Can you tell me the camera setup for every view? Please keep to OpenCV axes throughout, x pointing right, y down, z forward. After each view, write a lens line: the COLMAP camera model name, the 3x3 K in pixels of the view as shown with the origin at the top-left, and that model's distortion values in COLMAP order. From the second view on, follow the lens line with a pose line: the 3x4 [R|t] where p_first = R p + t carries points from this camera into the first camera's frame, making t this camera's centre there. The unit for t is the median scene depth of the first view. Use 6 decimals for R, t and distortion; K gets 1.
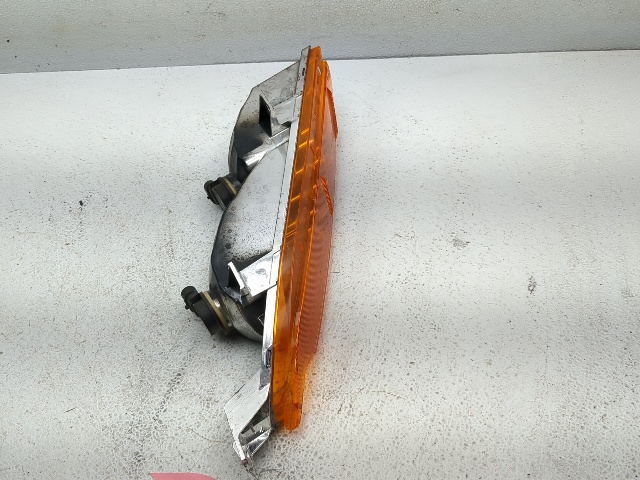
lens RADIAL K [[579.1, 0, 320.0], [0, 579.1, 240.0], [0, 0, 1]] dist [0.043620, -0.097104]
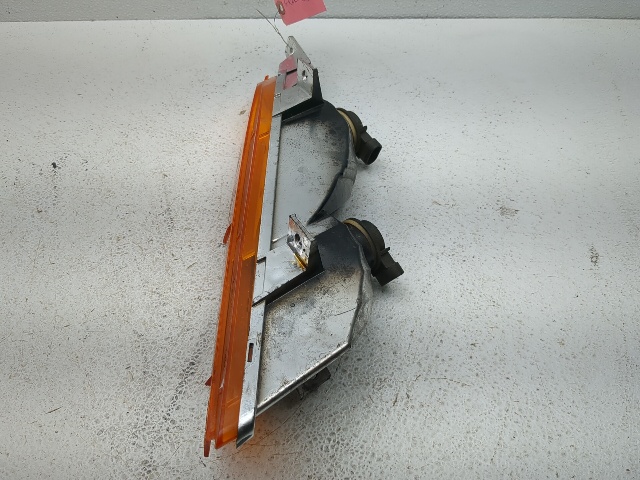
lens RADIAL K [[579.1, 0, 320.0], [0, 579.1, 240.0], [0, 0, 1]] dist [0.043620, -0.097104]
pose [[0.994914, 0.003574, 0.100665, -0.151028], [-0.001575, 0.999800, -0.019931, 0.077109], [-0.100716, 0.019672, 0.994721, 0.177773]]
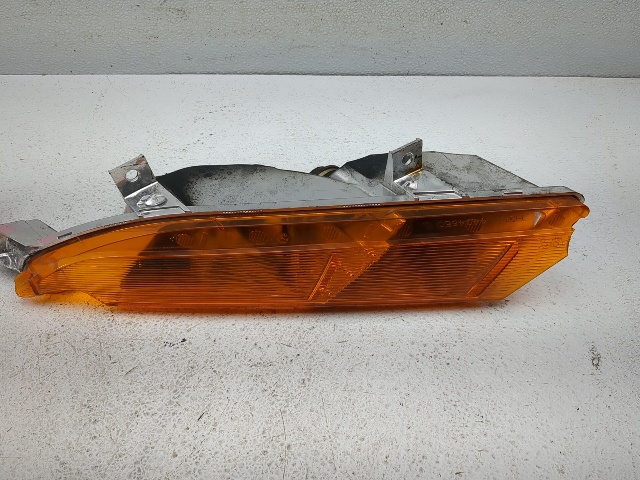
lens RADIAL K [[579.1, 0, 320.0], [0, 579.1, 240.0], [0, 0, 1]] dist [0.043620, -0.097104]
pose [[0.992861, 0.012677, 0.118600, -0.101137], [-0.004674, 0.997708, -0.067511, -0.027313], [-0.119184, 0.066475, 0.990644, 0.291363]]
